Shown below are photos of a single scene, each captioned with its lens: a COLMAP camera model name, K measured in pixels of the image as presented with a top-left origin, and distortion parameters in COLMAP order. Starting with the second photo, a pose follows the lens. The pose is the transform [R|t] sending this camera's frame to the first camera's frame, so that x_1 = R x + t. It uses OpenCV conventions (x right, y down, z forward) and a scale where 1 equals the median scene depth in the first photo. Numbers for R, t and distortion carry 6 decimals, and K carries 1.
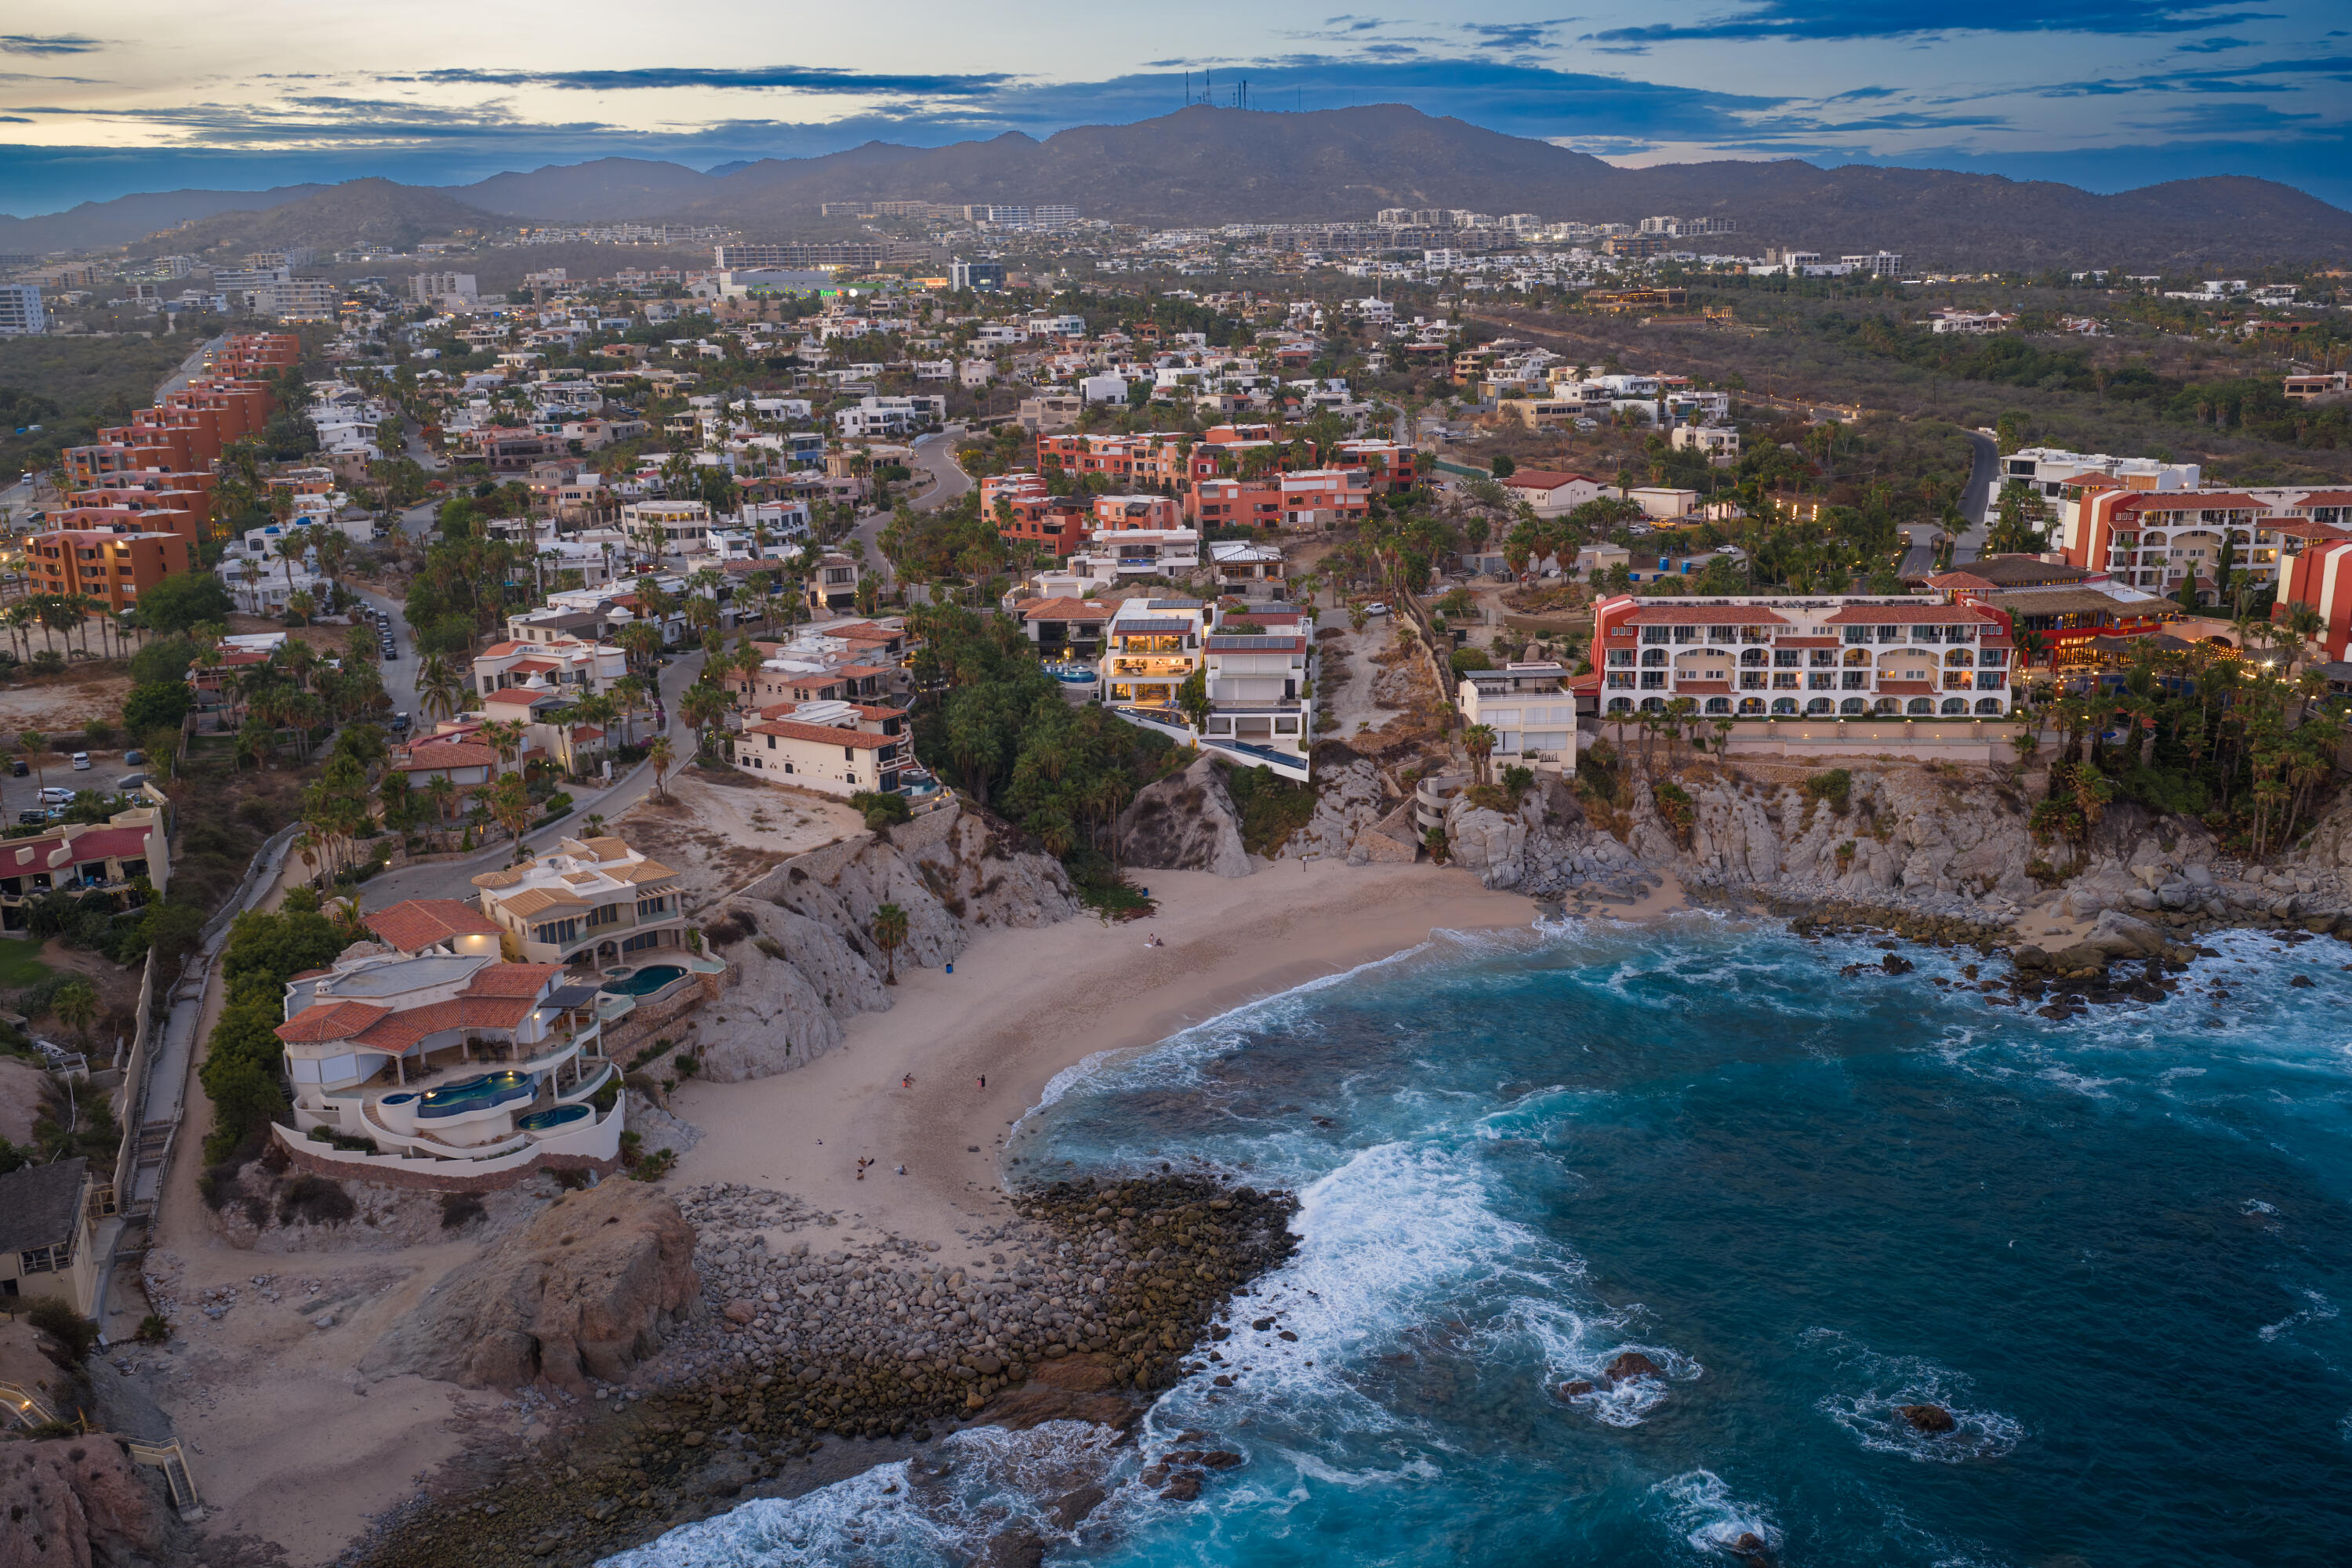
lens RADIAL K [[1924.2, 0, 1171.2], [0, 1924.2, 778.9], [0, 0, 1]] dist [0.016282, -0.000089]
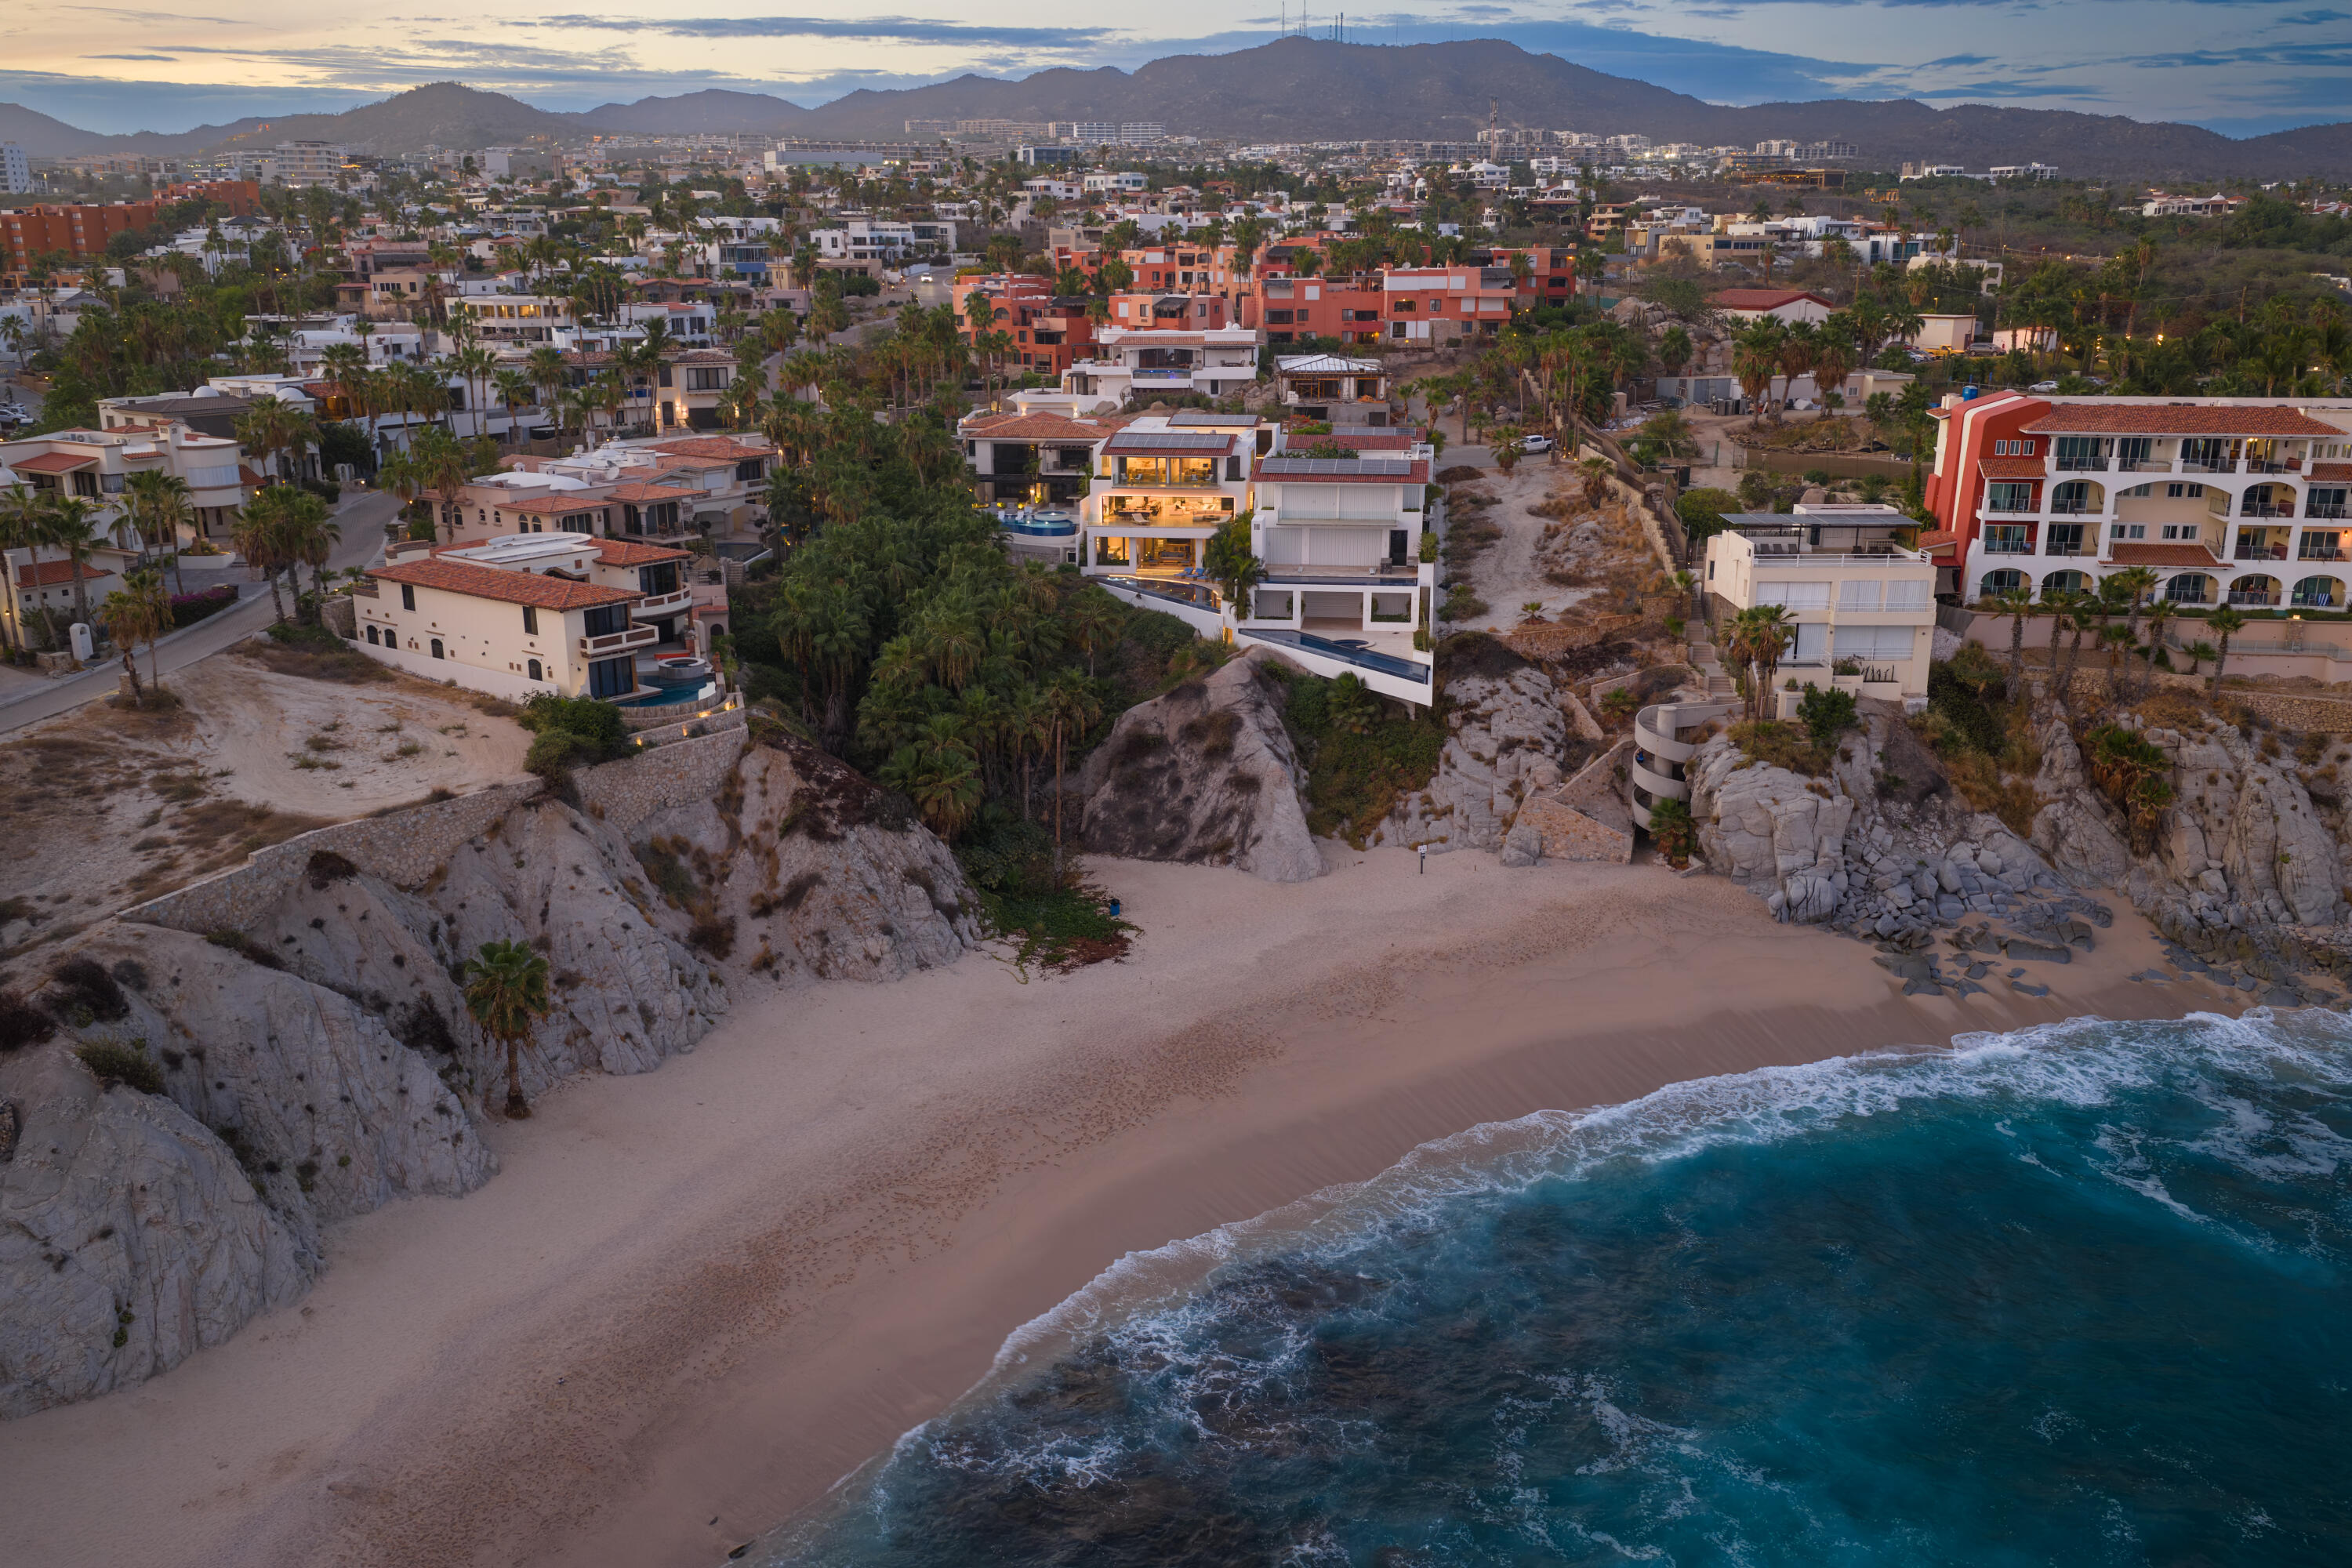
lens RADIAL K [[1924.2, 0, 1179.1], [0, 1924.2, 799.5], [0, 0, 1]] dist [0.016282, -0.000089]
pose [[0.998987, 0.030411, -0.033155, 0.018528], [-0.028999, 0.998685, 0.042265, 0.006810], [0.034396, -0.041261, 0.998556, 0.443638]]
